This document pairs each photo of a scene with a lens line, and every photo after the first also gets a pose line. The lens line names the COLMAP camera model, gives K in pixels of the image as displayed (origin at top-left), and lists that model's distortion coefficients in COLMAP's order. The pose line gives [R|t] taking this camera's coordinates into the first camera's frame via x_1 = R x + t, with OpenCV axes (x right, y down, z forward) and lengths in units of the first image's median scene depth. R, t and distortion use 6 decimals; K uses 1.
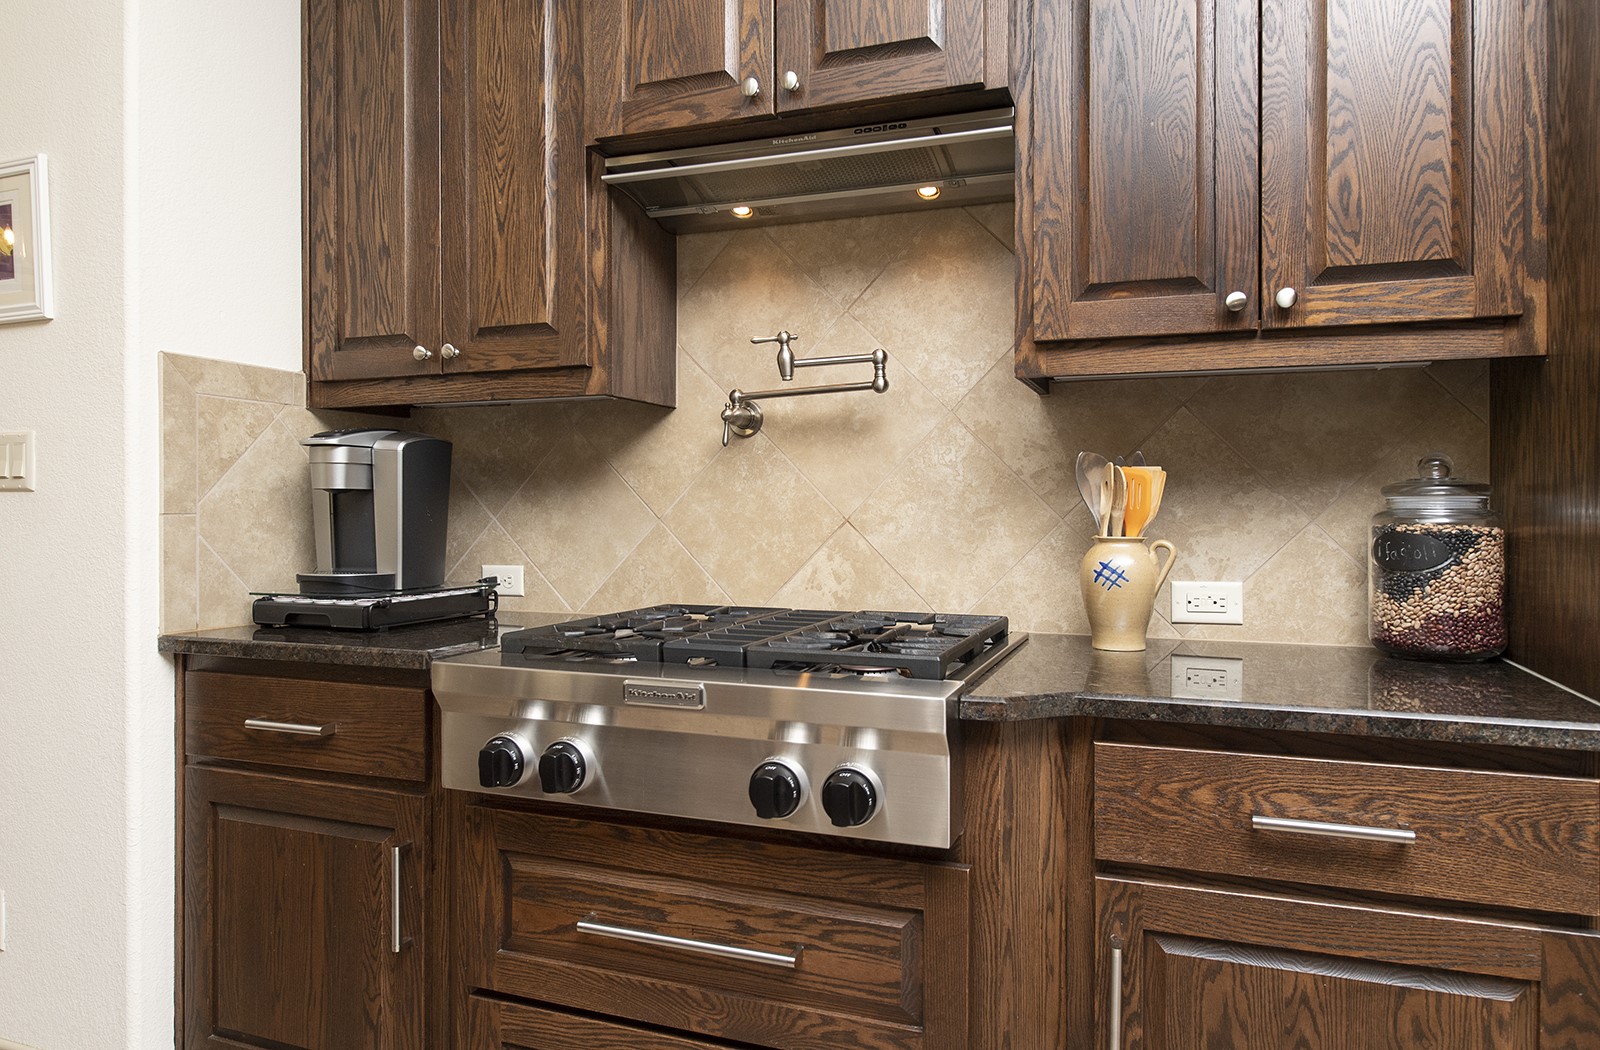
lens RADIAL K [[1076.5, 0, 797.2], [0, 1076.5, 510.0], [0, 0, 1]] dist [-0.004656, -0.002566]
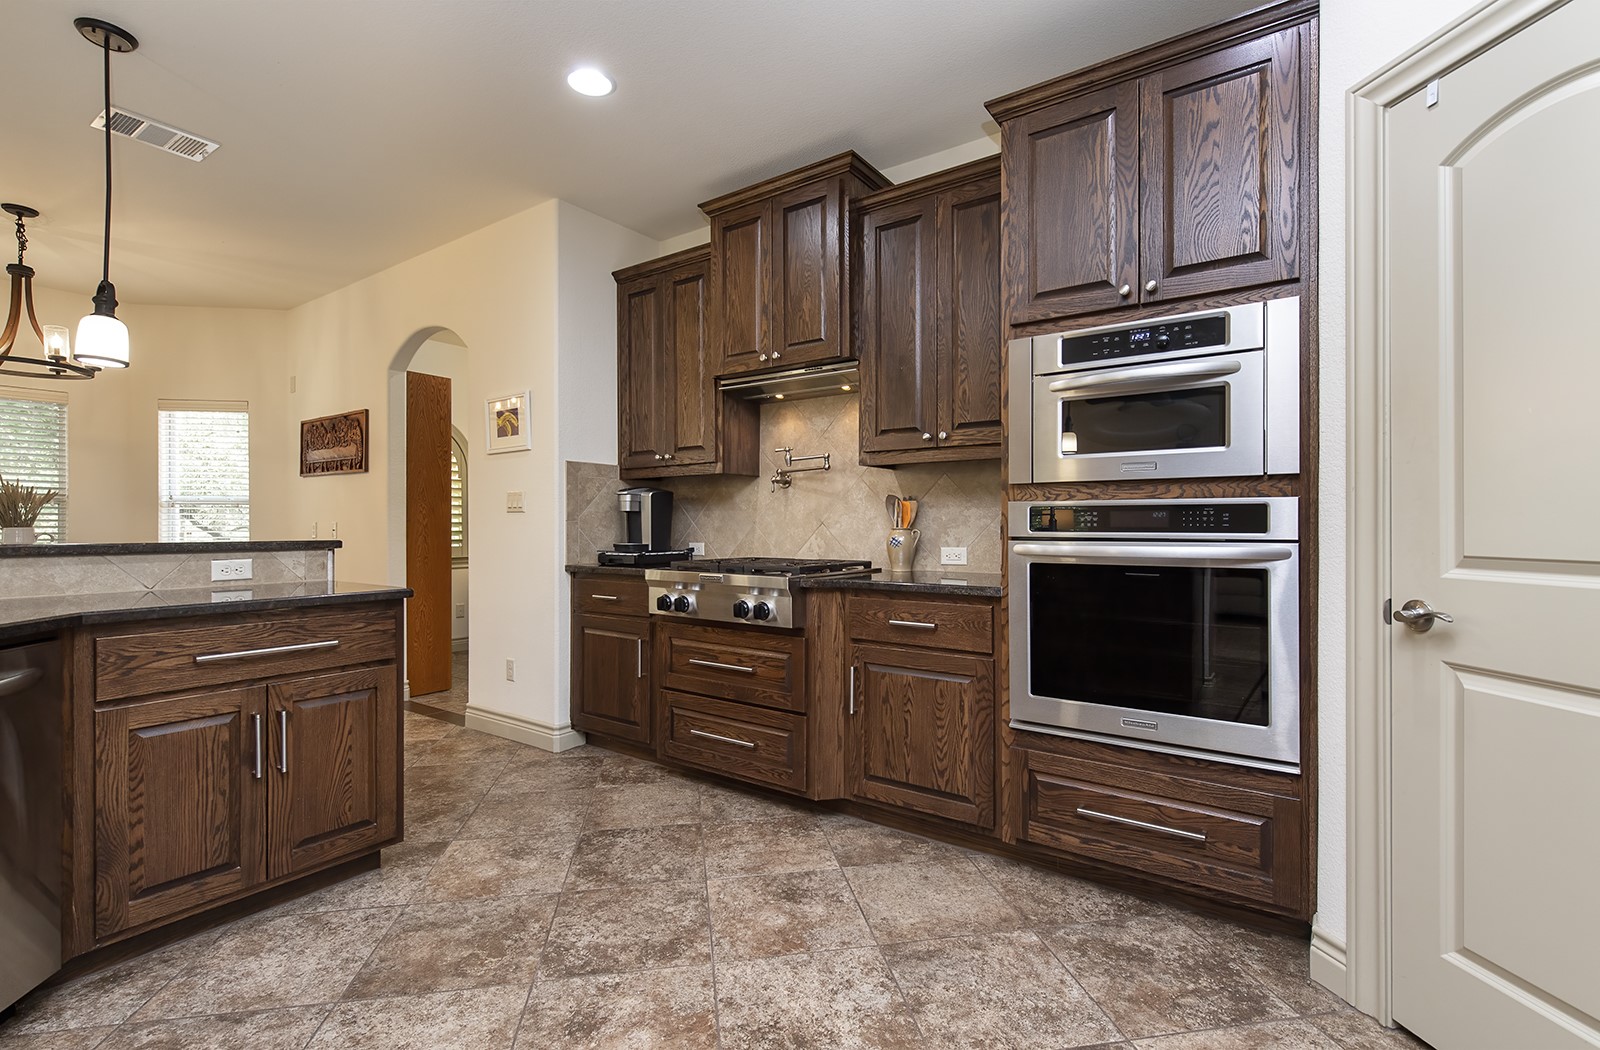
lens RADIAL K [[722.3, 0, 788.9], [0, 722.3, 529.6], [0, 0, 1]] dist [-0.003253, 0.000065]
pose [[0.965779, 0.001080, -0.259363, 0.415241], [0.000031, 0.999991, 0.004281, 0.018467], [0.259365, -0.004142, 0.965771, -0.604230]]
